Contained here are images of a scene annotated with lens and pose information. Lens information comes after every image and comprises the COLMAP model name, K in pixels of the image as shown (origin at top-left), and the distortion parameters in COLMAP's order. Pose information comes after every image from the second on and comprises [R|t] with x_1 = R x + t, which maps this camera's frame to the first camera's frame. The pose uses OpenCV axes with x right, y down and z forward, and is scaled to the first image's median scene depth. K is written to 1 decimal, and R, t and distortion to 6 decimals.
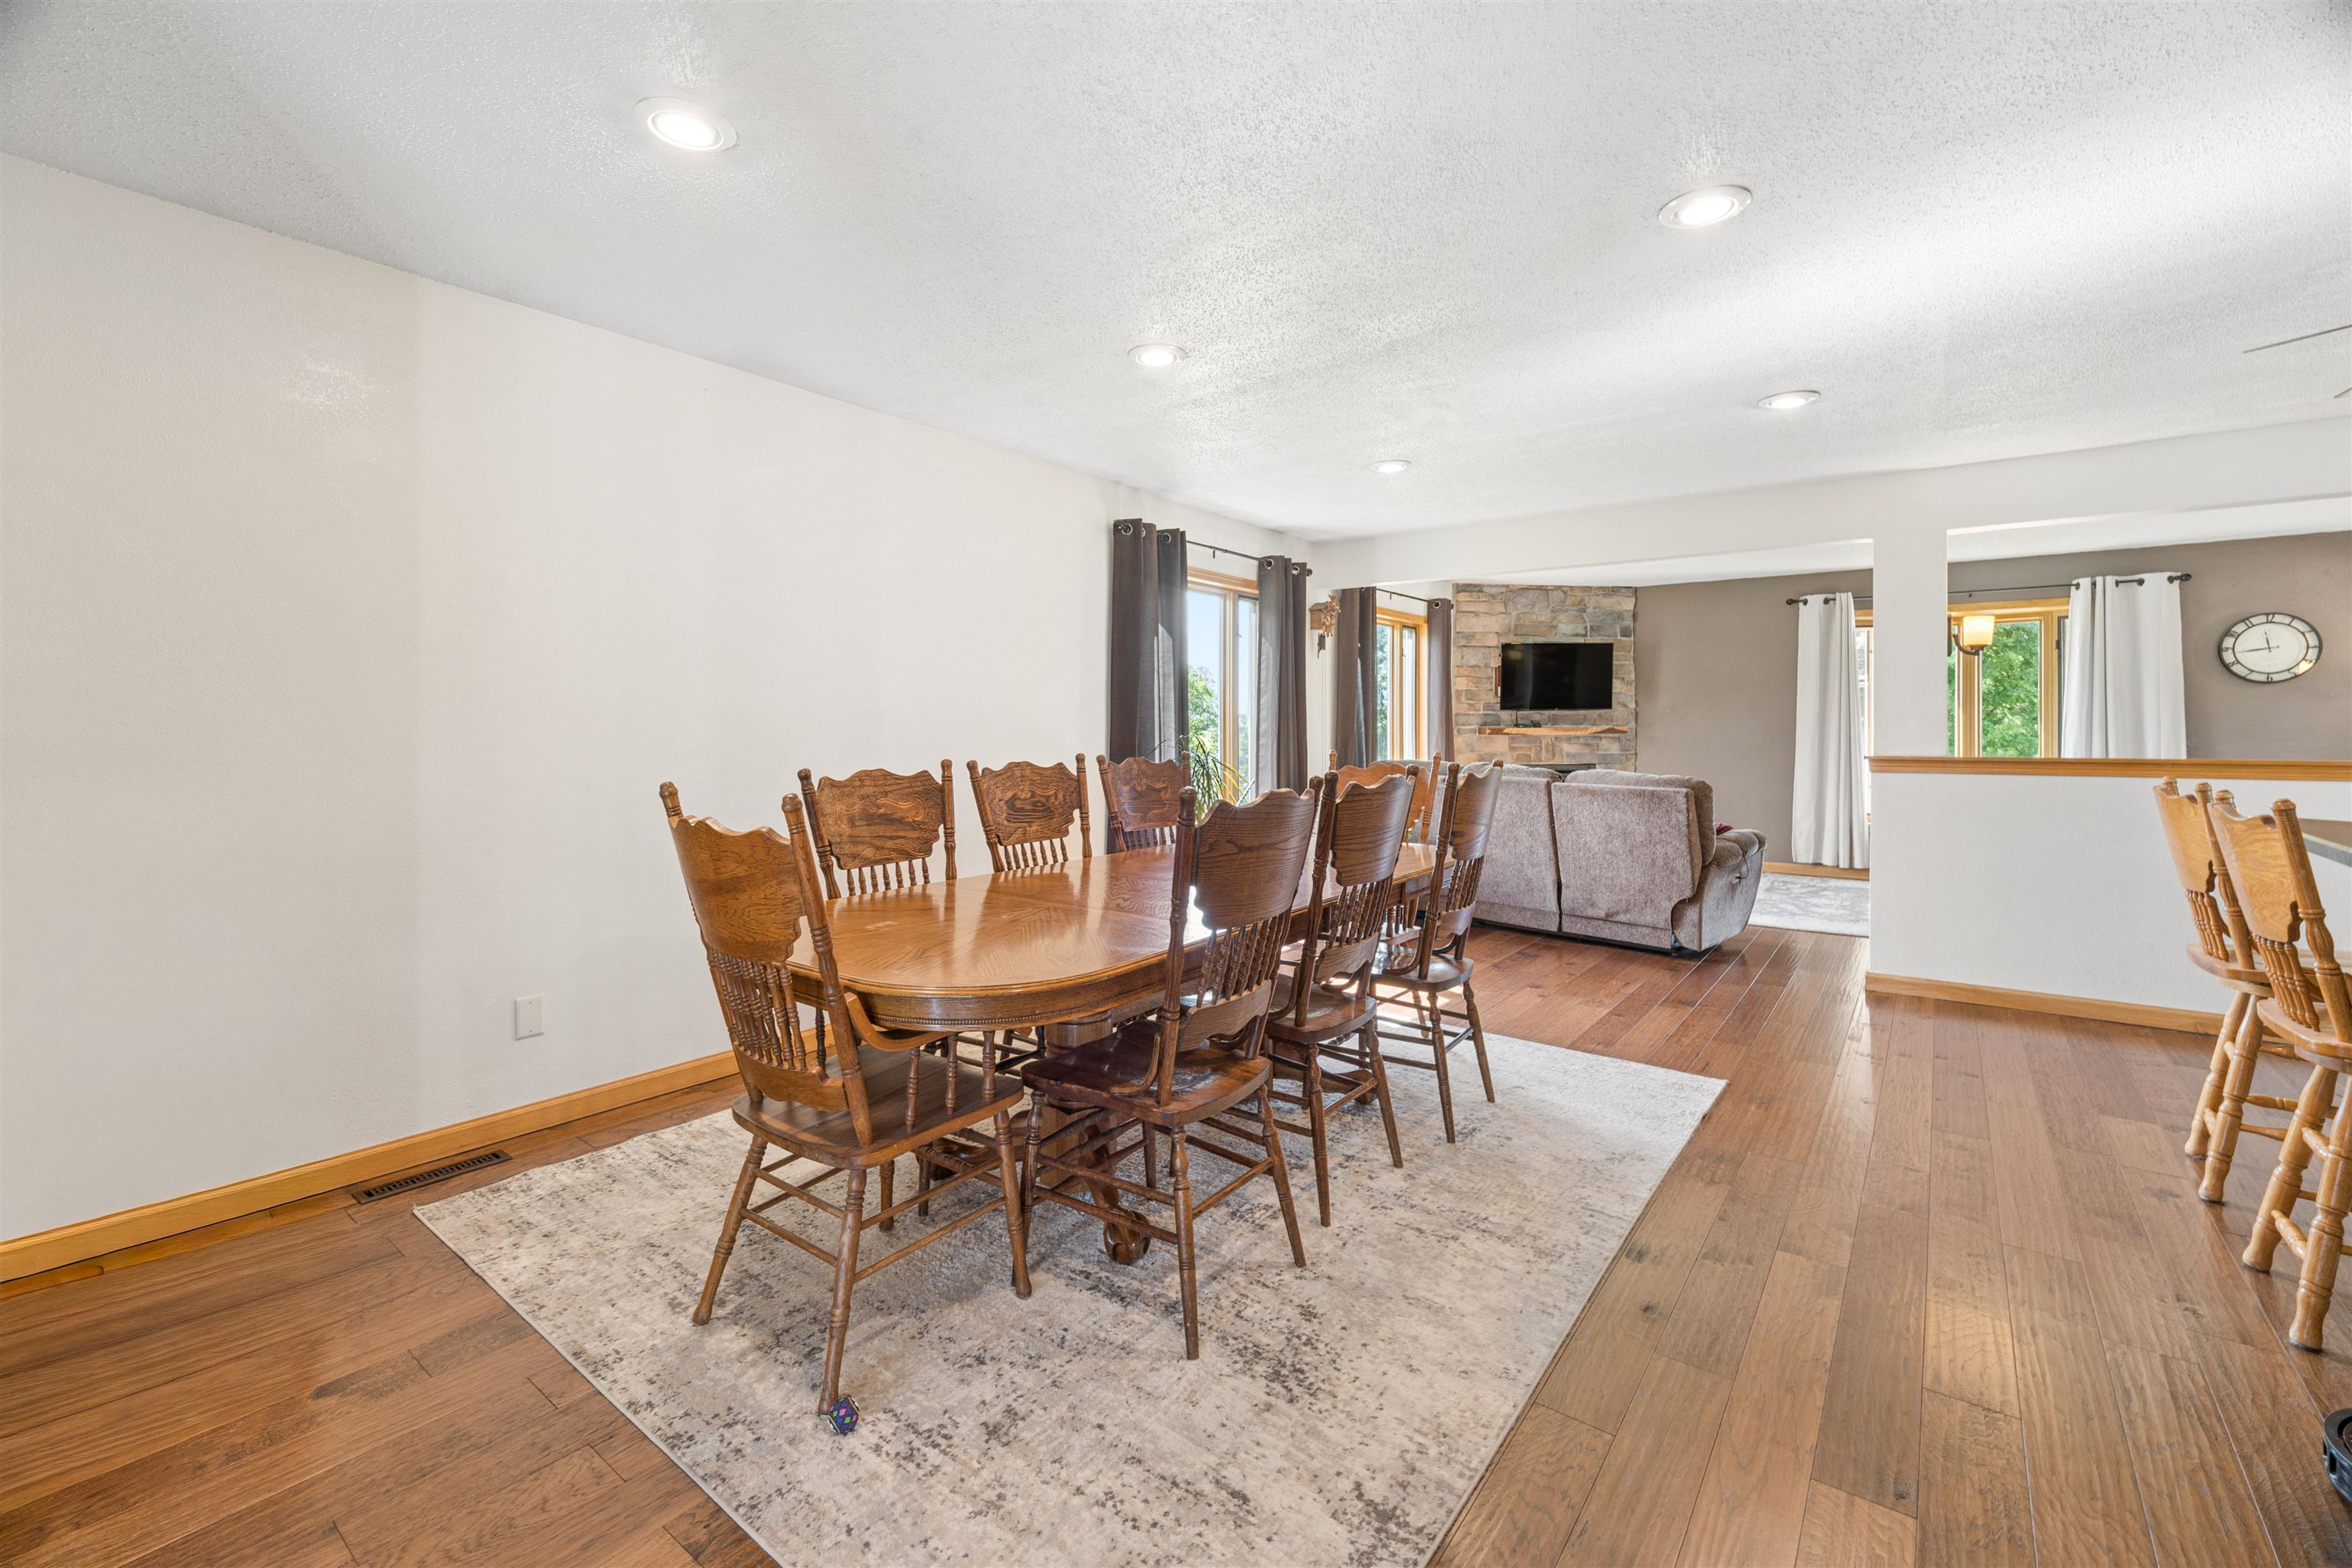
lens RADIAL K [[1002.3, 0, 1139.3], [0, 1002.3, 737.2], [0, 0, 1]] dist [-0.001700, -0.000444]
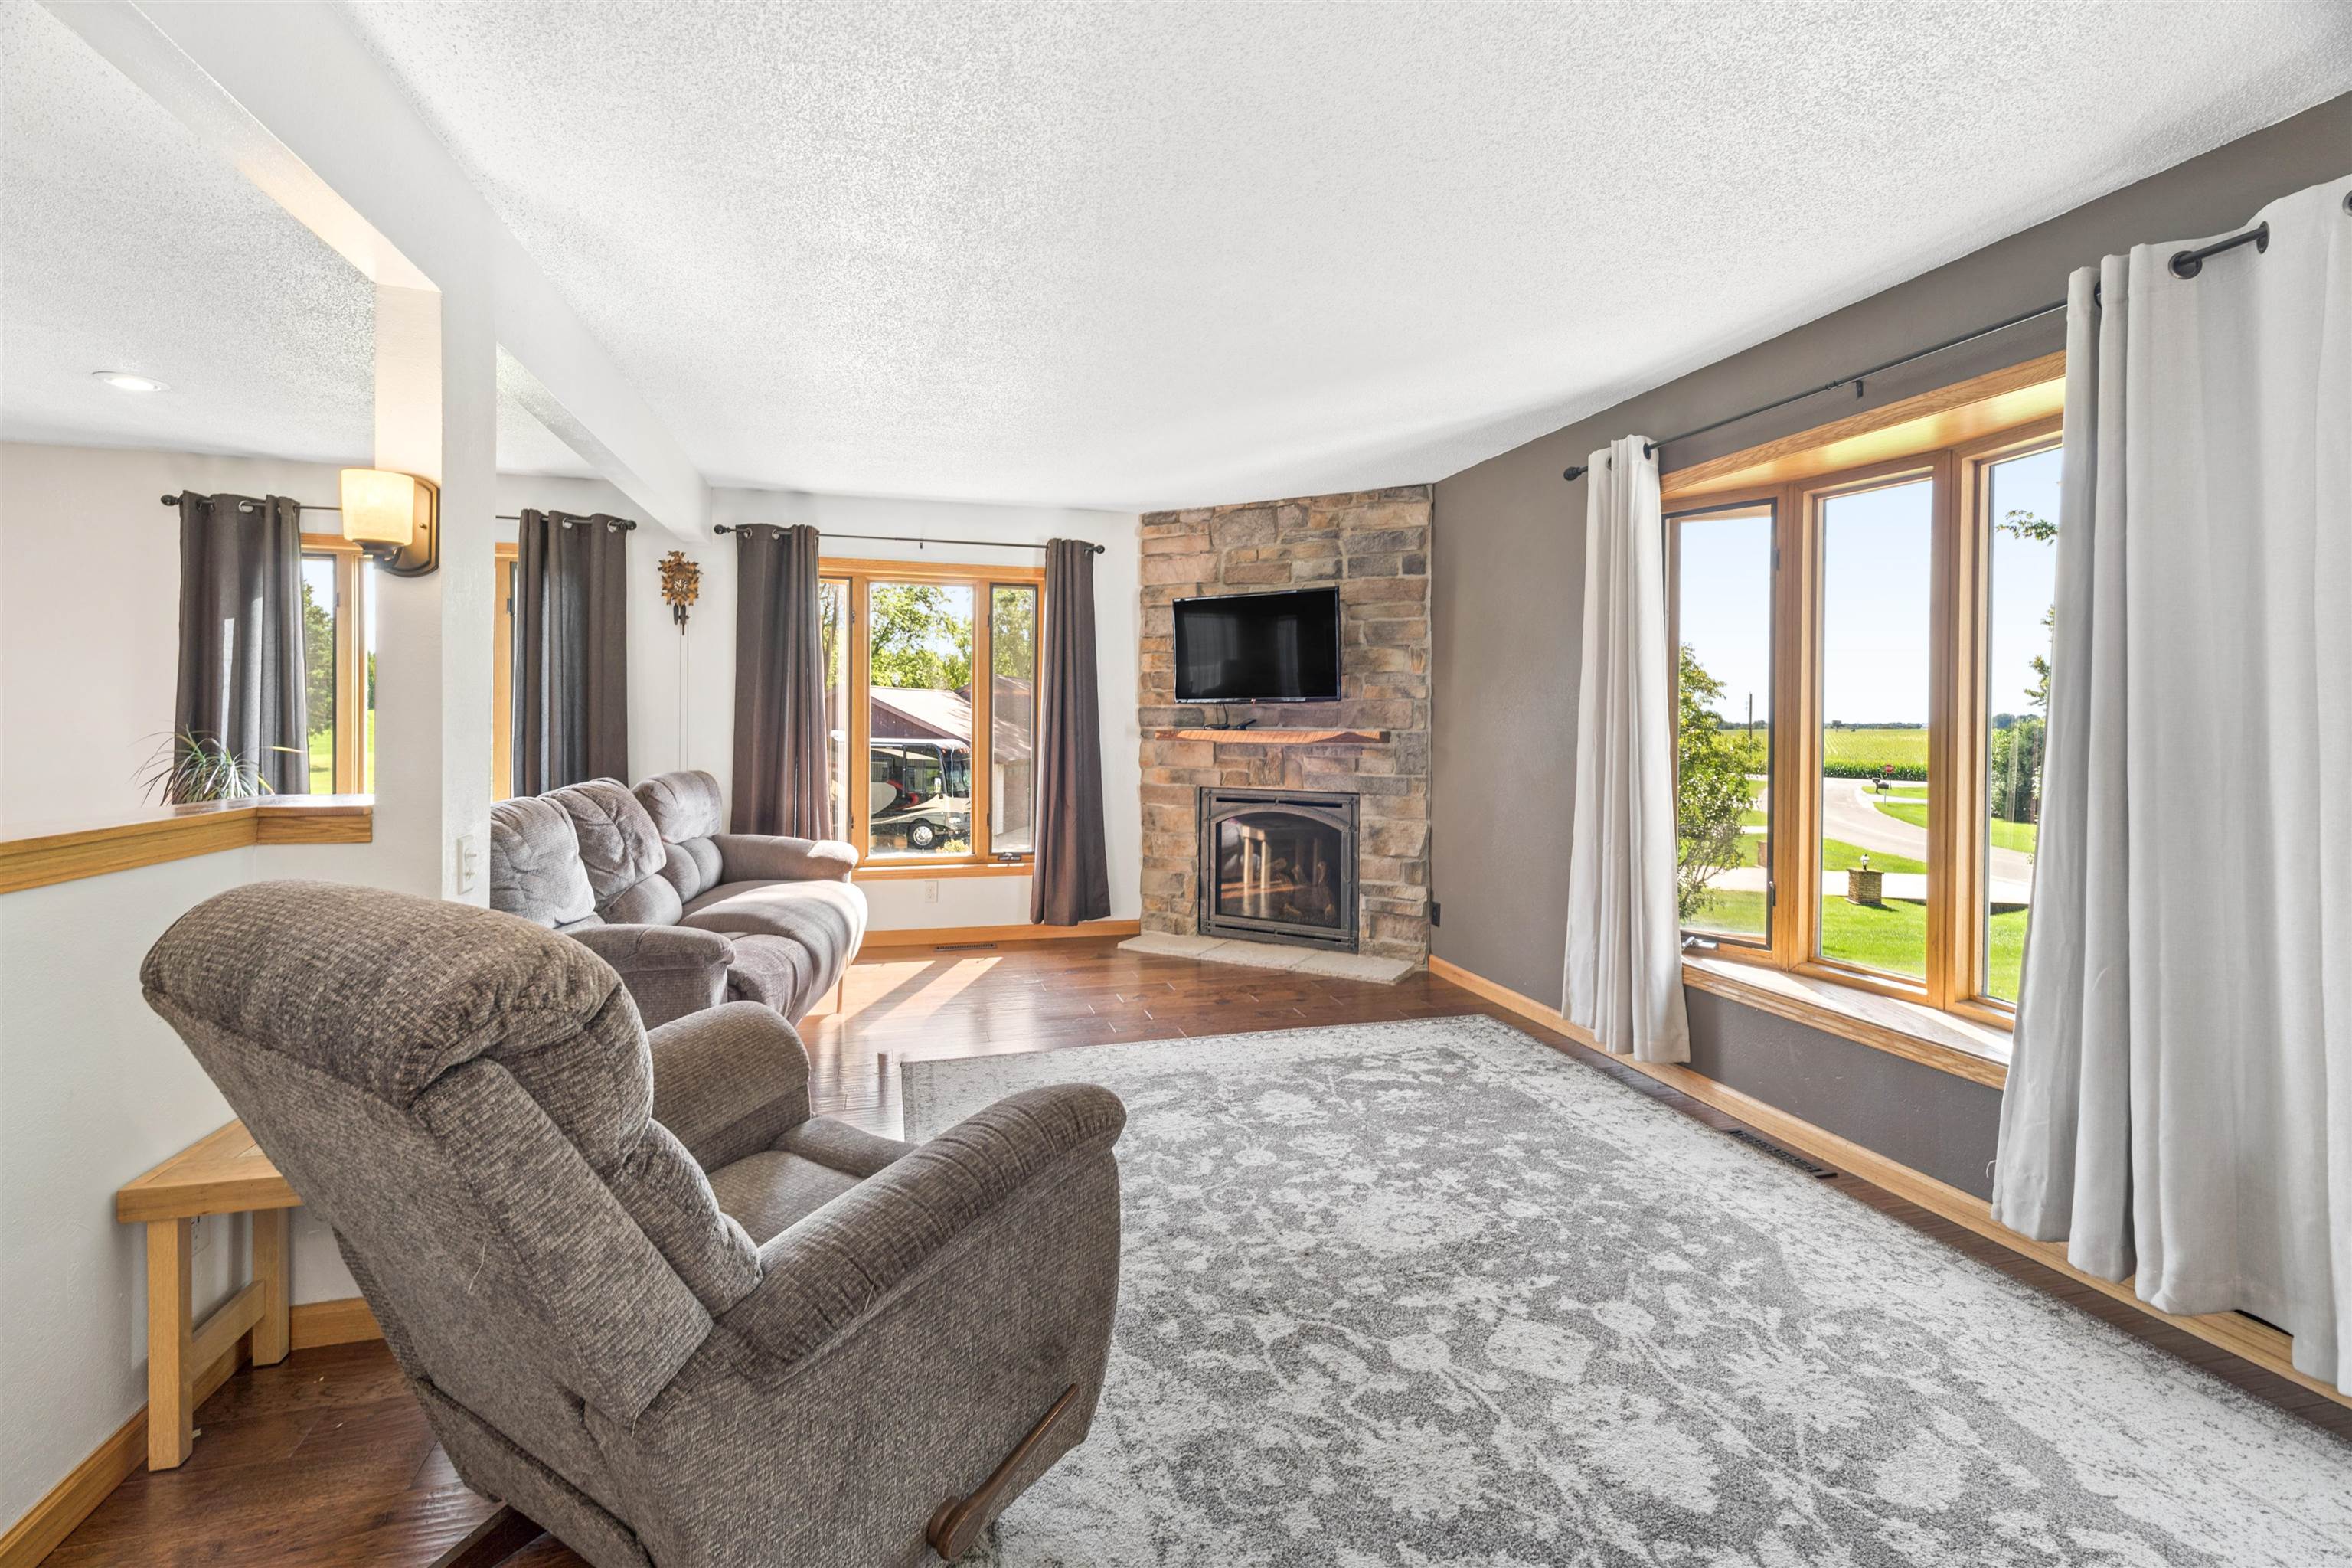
lens RADIAL K [[1002.3, 0, 1139.3], [0, 1002.3, 737.2], [0, 0, 1]] dist [-0.001700, -0.000444]
pose [[0.799510, 0.018746, -0.600360, 0.714025], [-0.015931, 0.999823, 0.010004, -0.010369], [0.600441, 0.001566, 0.799668, 0.456441]]
